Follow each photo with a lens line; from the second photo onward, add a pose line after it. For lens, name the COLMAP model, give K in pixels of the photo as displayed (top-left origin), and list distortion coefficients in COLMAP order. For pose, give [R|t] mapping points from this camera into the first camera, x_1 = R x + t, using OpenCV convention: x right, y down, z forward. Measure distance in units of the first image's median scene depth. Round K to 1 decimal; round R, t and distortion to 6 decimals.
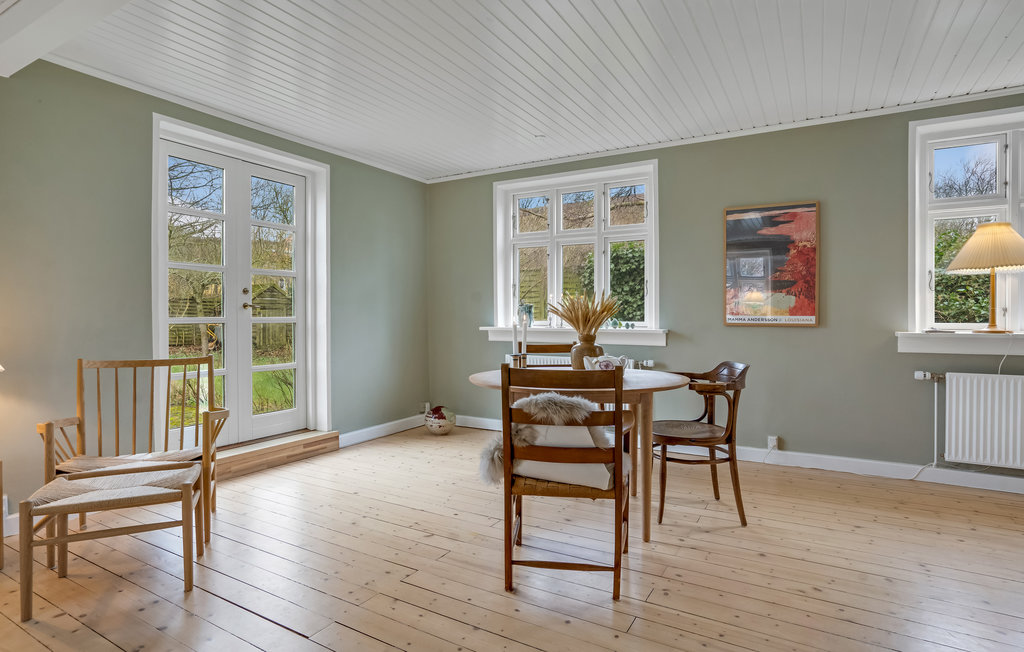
lens RADIAL K [[534.3, 0, 517.5], [0, 534.3, 322.3], [0, 0, 1]] dist [-0.018218, 0.000625]
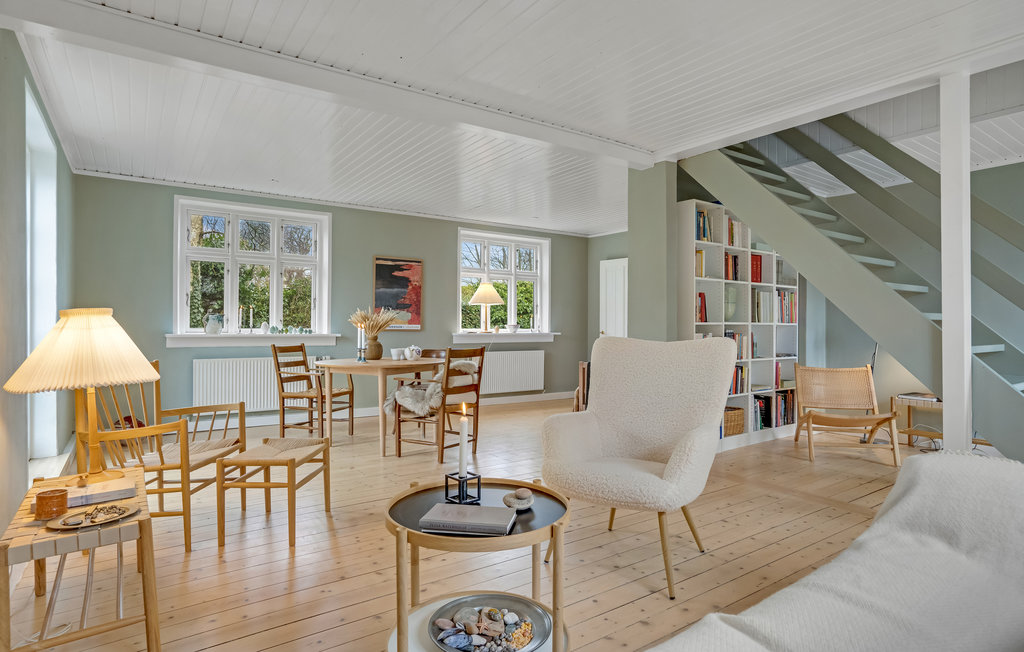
lens RADIAL K [[573.3, 0, 510.2], [0, 573.3, 321.6], [0, 0, 1]] dist [-0.046781, 0.026762]
pose [[0.414483, 0.013604, 0.909956, -1.021337], [0.012349, 0.999712, -0.020570, 0.019525], [-0.909973, 0.019763, 0.414195, -0.057034]]
